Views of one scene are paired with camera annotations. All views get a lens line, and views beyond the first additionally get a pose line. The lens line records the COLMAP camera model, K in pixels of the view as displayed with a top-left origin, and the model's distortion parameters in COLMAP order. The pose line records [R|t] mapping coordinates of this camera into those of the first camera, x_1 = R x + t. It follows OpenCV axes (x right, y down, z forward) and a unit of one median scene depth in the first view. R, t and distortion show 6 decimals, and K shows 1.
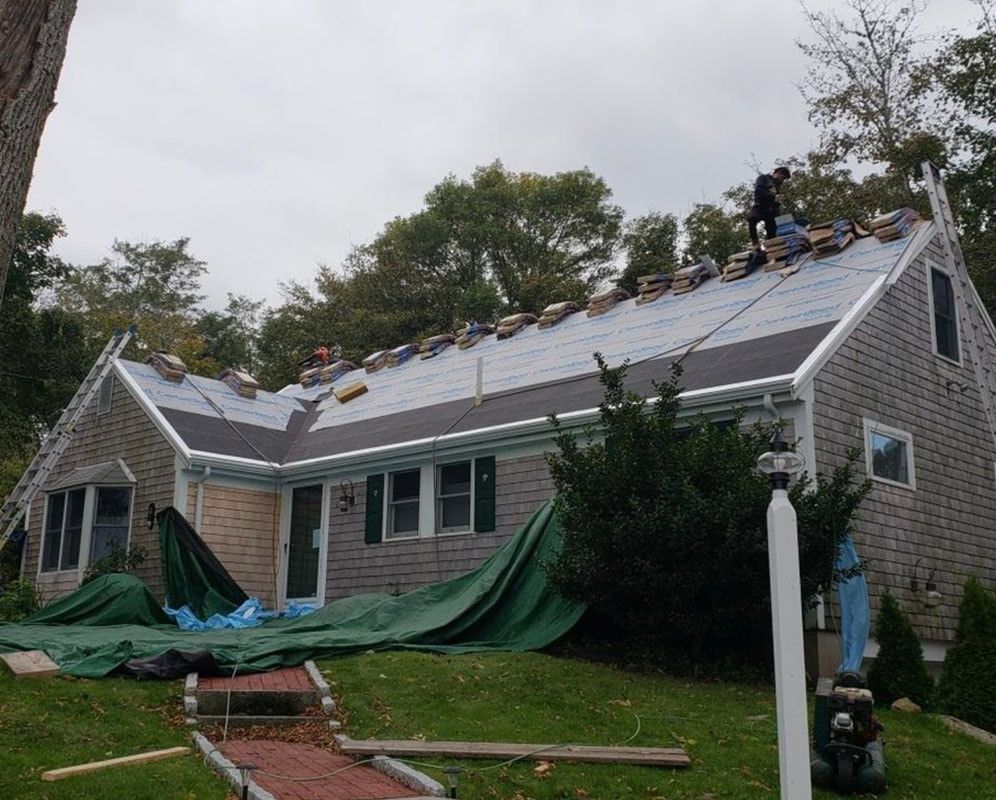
lens RADIAL K [[1137.9, 0, 474.0], [0, 1137.9, 398.0], [0, 0, 1]] dist [0.140299, -0.316389]
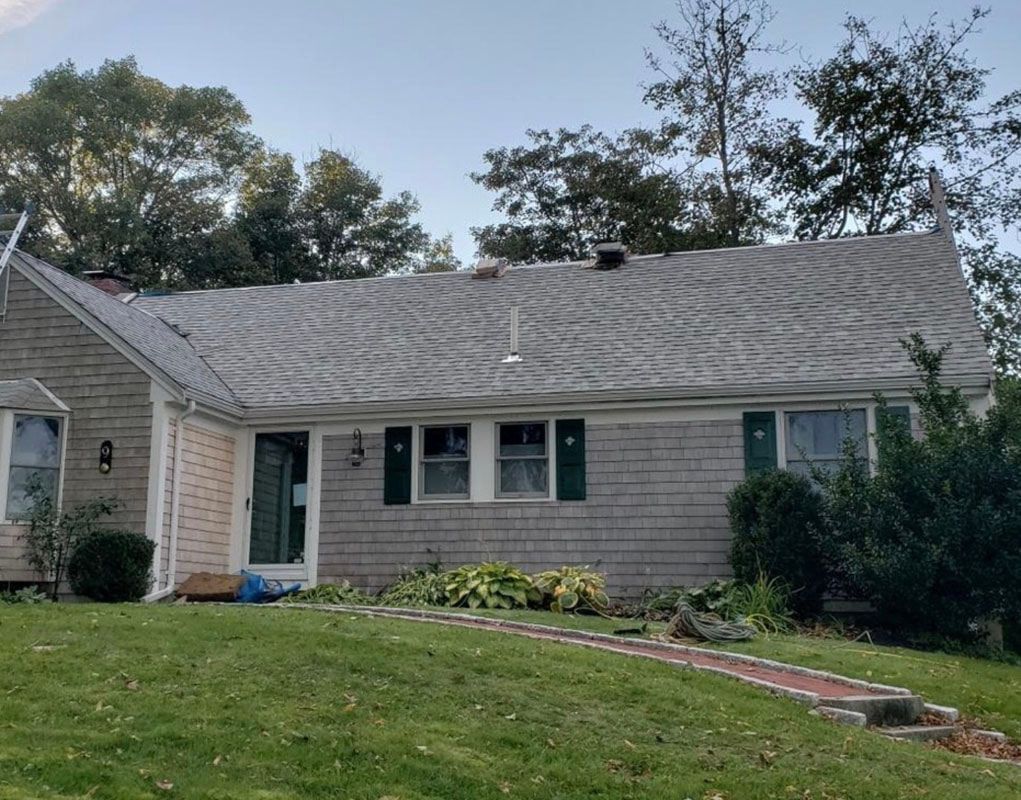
lens RADIAL K [[1152.7, 0, 510.5], [0, 1152.7, 400.0], [0, 0, 1]] dist [0.154136, -0.397479]
pose [[0.882302, 0.081513, 0.463571, -0.401642], [-0.103074, 0.994445, 0.021319, 0.018533], [-0.459258, -0.066592, 0.885803, 0.170471]]
